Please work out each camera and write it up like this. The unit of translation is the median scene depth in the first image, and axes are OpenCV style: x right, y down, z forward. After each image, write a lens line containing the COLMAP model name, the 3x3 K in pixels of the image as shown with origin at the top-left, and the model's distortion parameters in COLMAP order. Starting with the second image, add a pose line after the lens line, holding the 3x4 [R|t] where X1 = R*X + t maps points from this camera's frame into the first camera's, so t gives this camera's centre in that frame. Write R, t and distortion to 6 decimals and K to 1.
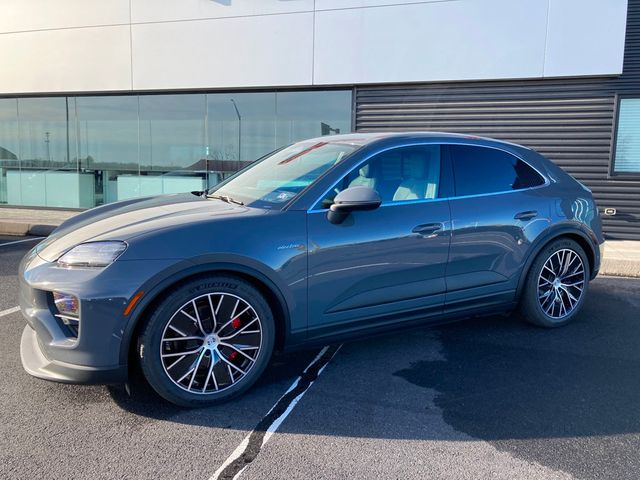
lens RADIAL K [[526.3, 0, 325.8], [0, 526.3, 235.6], [0, 0, 1]] dist [0.024209, -0.009618]
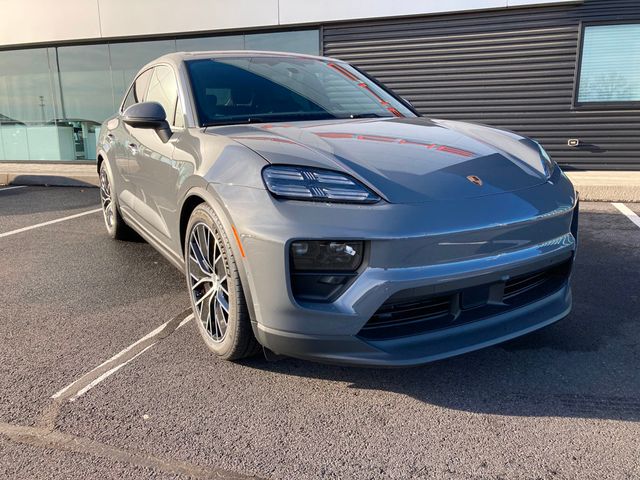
lens RADIAL K [[526.3, 0, 321.2], [0, 526.3, 246.5], [0, 0, 1]] dist [0.024209, -0.009618]
pose [[0.999443, -0.028099, -0.018002, 0.163875], [0.029717, 0.994840, 0.097011, 0.094502], [0.015183, -0.097492, 0.995120, -0.079280]]
